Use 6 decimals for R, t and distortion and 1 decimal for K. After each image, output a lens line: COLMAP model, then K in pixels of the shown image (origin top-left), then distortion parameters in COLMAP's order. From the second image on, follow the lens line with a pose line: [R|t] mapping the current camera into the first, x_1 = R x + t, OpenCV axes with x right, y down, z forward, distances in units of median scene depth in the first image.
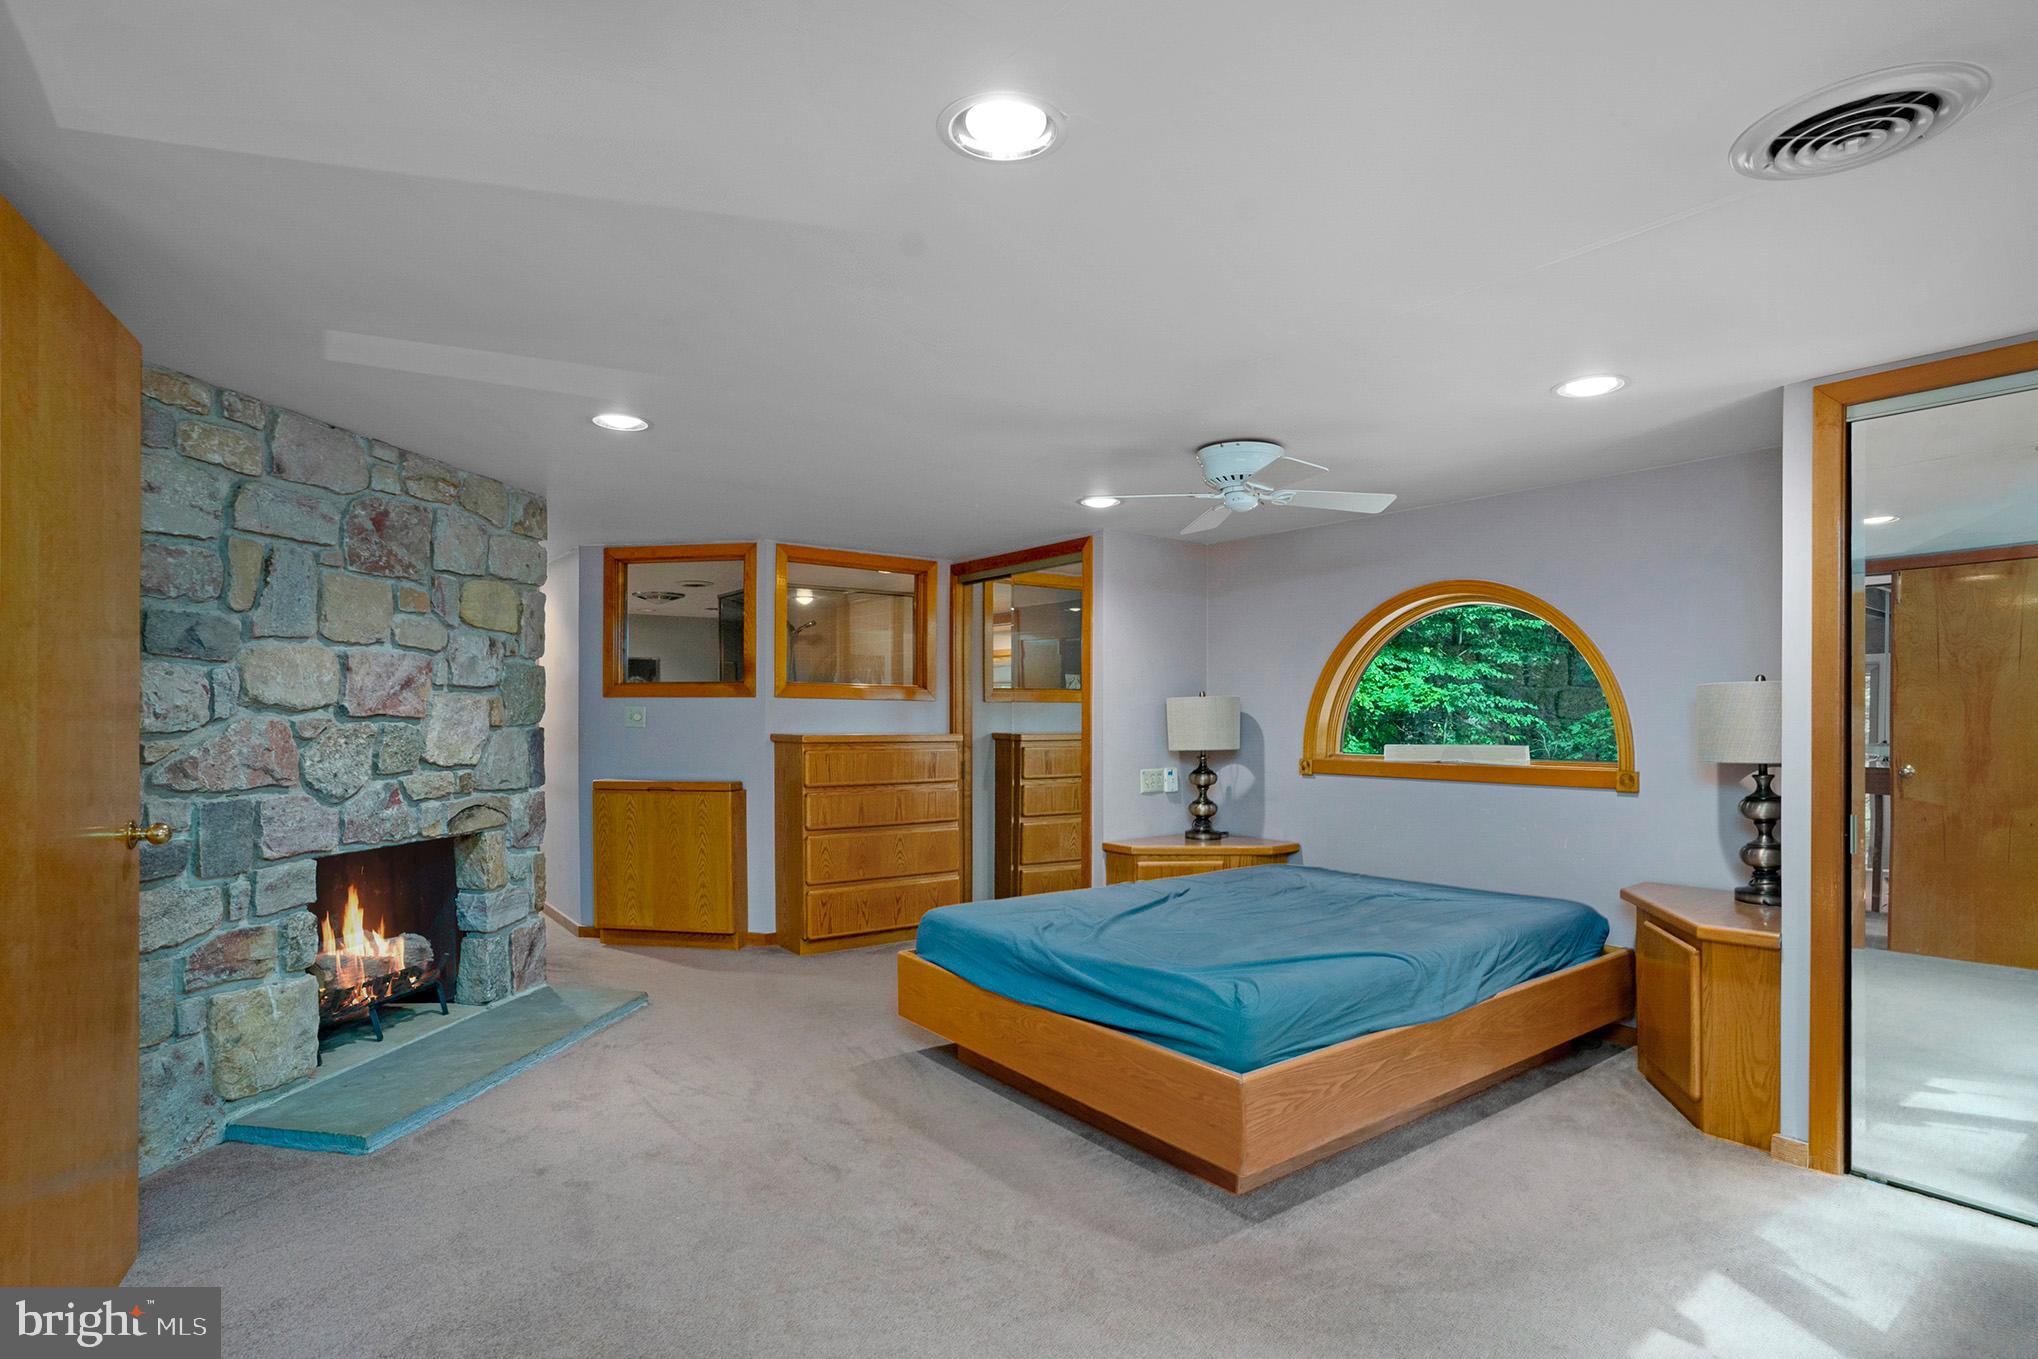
lens RADIAL K [[1007.2, 0, 1040.0], [0, 1007.2, 694.5], [0, 0, 1]] dist [-0.069869, 0.036447]
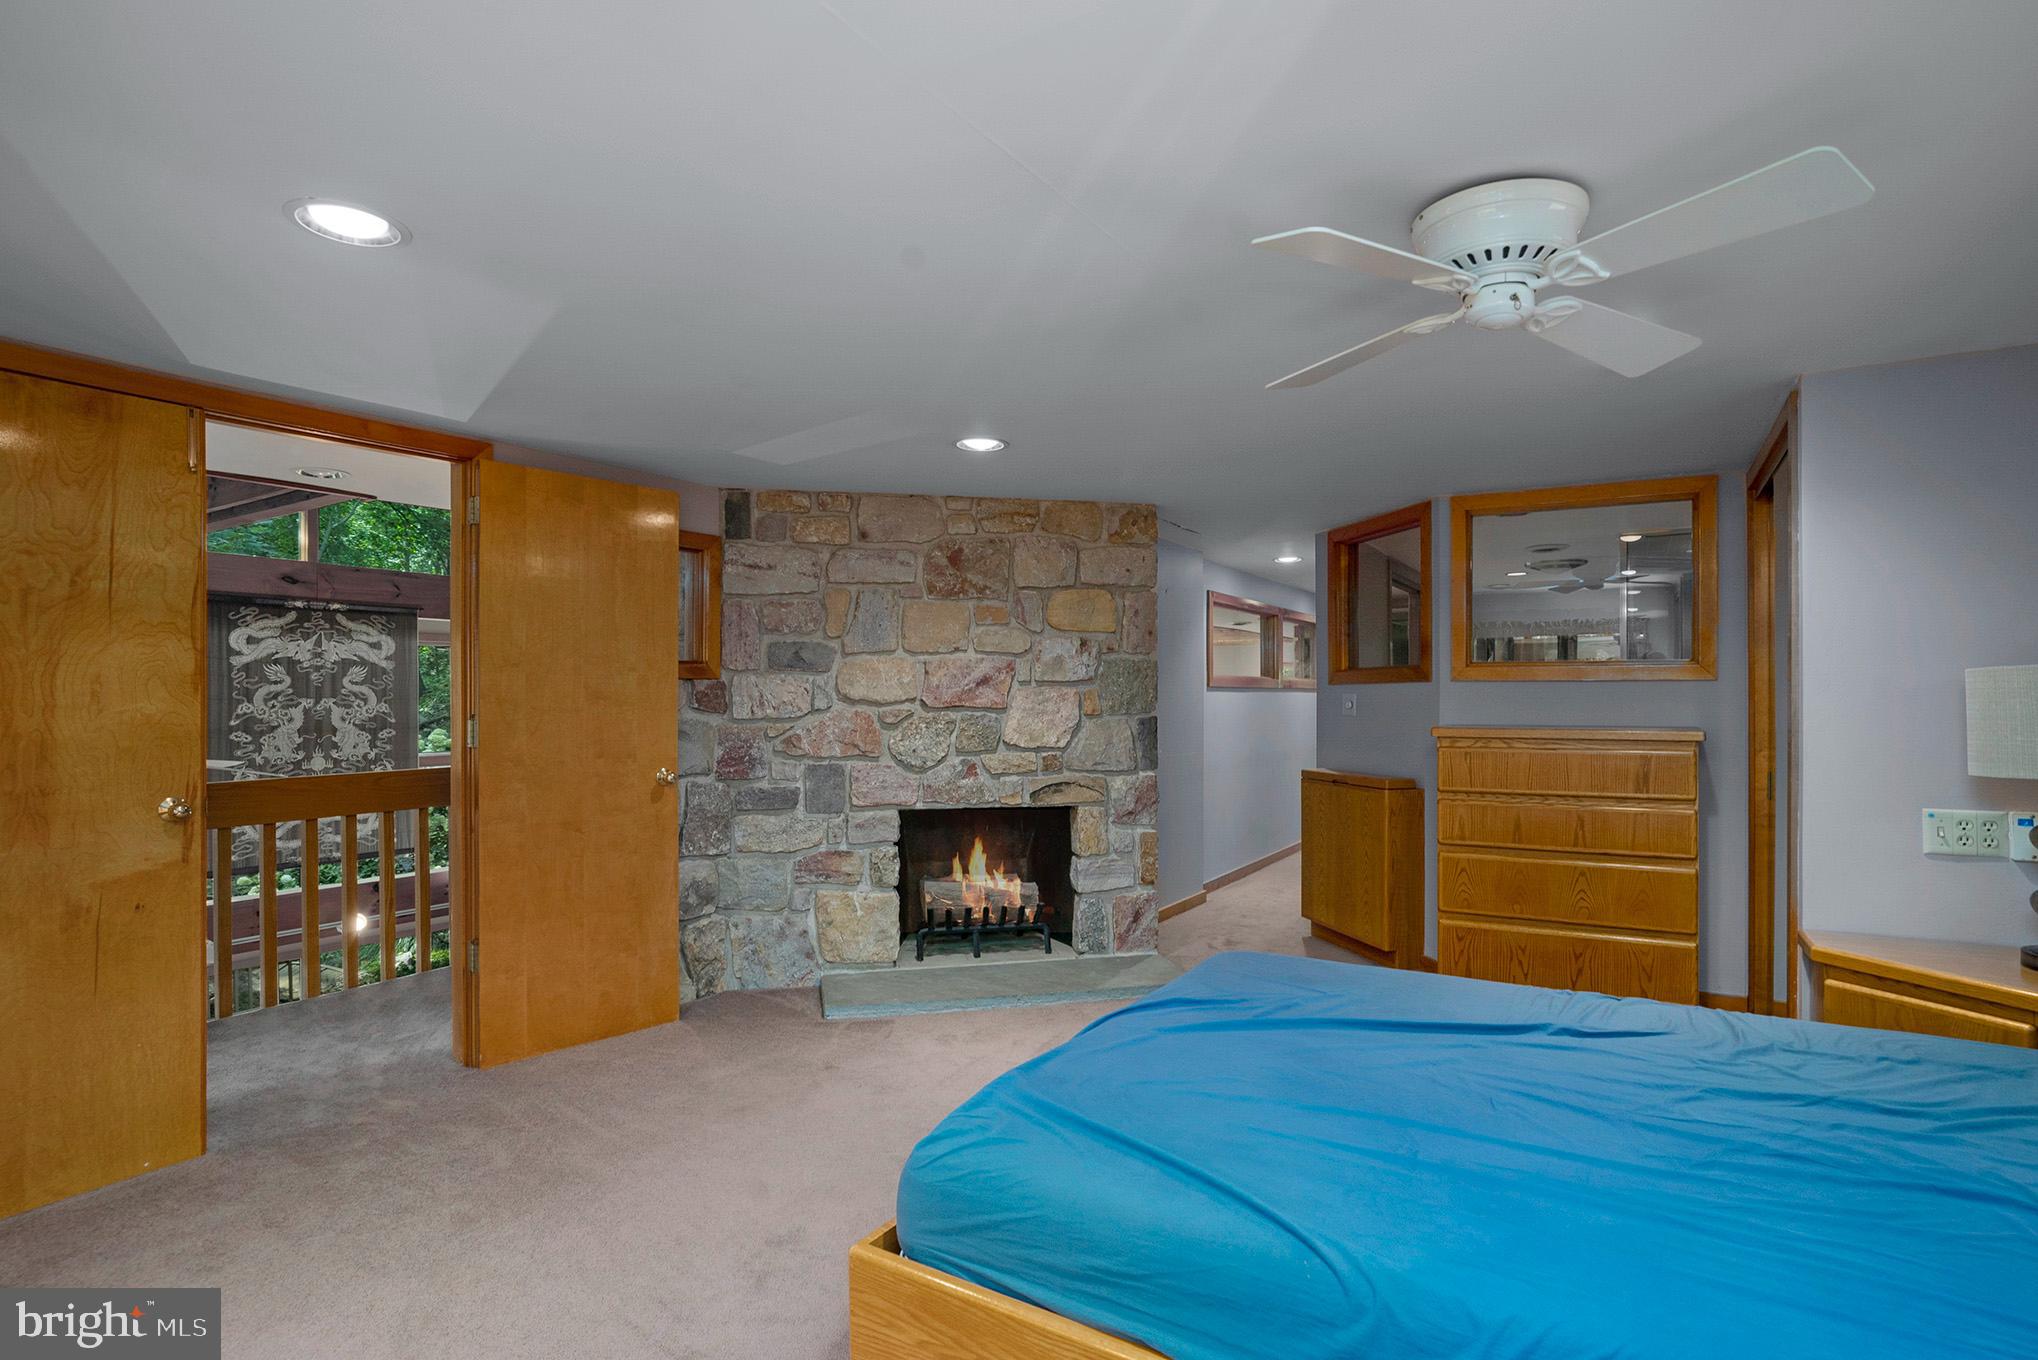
lens RADIAL K [[1007.2, 0, 1040.0], [0, 1007.2, 695.0], [0, 0, 1]] dist [-0.069869, 0.036447]
pose [[0.370399, -0.009331, -0.928826, 0.607865], [0.024591, 0.999698, -0.000237, 0.008857], [0.928547, -0.022754, 0.370517, 0.608477]]
